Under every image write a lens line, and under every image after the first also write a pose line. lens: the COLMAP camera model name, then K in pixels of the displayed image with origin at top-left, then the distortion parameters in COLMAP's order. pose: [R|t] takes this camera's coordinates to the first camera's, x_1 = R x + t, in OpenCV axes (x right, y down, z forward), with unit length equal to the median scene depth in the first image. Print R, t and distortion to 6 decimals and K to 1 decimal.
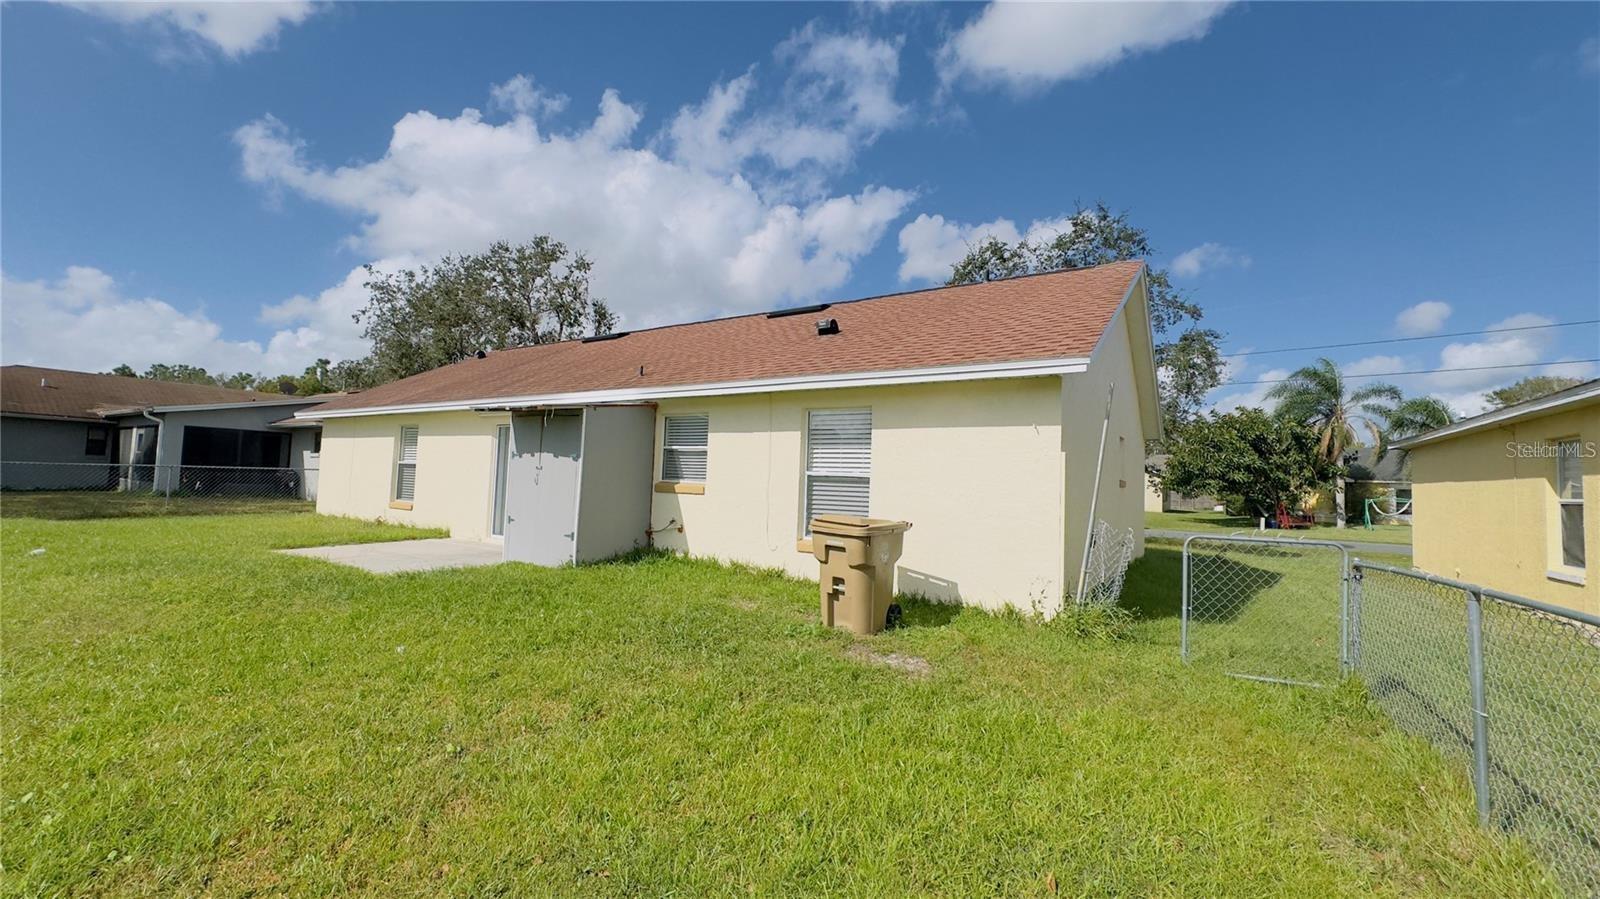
lens RADIAL K [[628.6, 0, 800.0], [0, 628.6, 449.5], [0, 0, 1]] dist [0.000150, -0.000002]
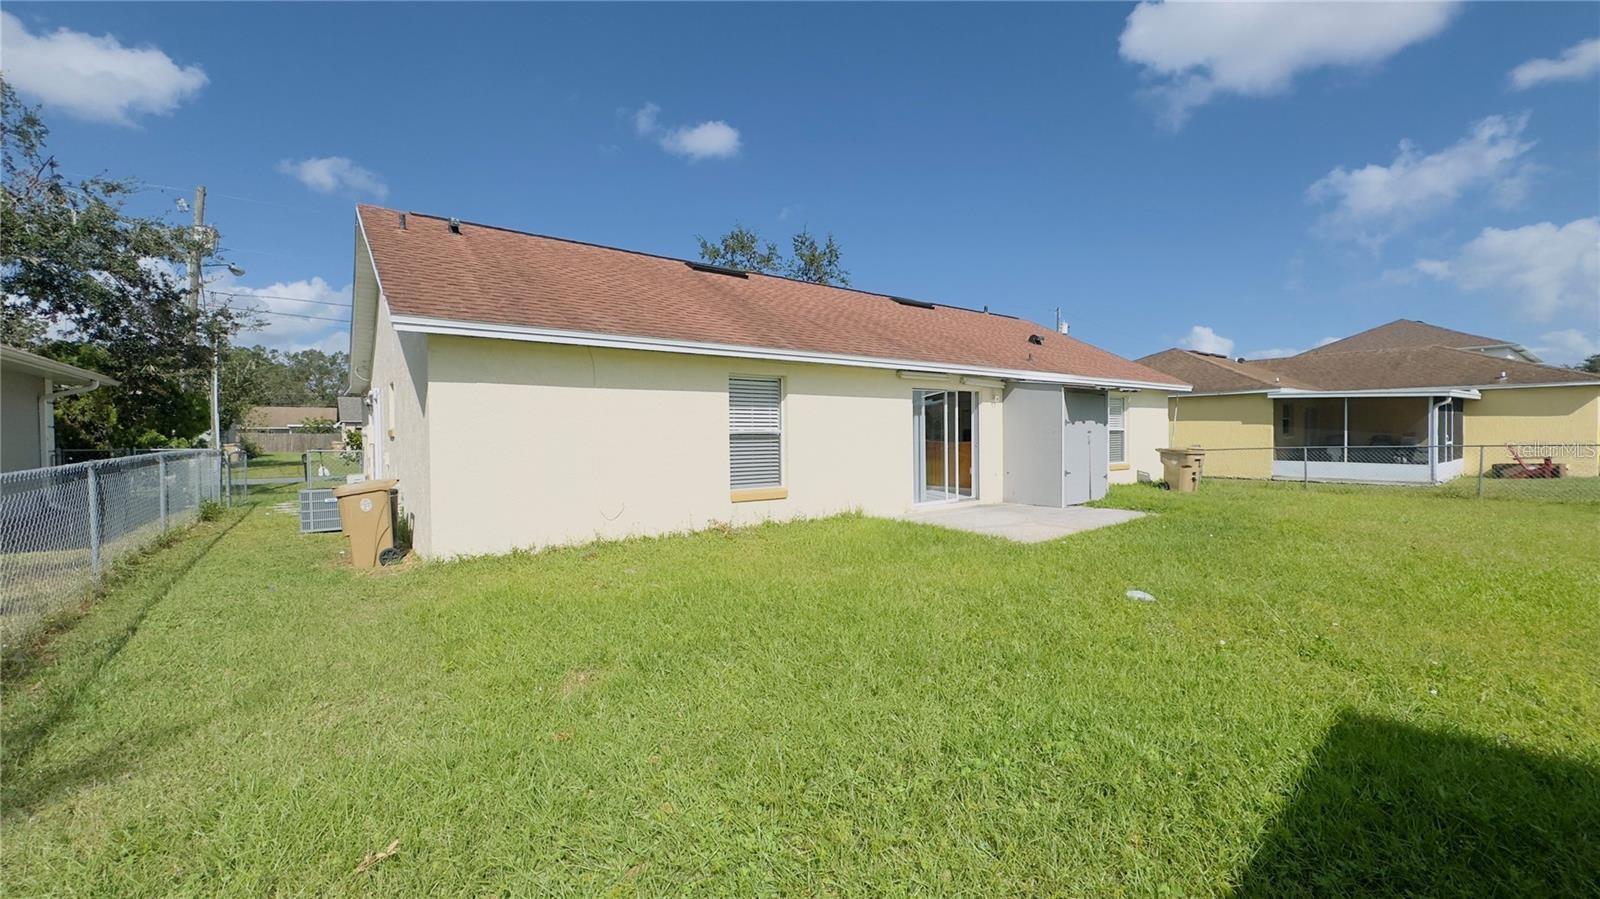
lens RADIAL K [[628.6, 0, 800.0], [0, 628.6, 449.5], [0, 0, 1]] dist [0.000150, -0.000002]
pose [[0.419832, -0.048630, 0.906298, -1.283522], [-0.025848, 0.997518, 0.065499, -0.004014], [-0.907234, -0.050924, 0.417533, 0.666679]]
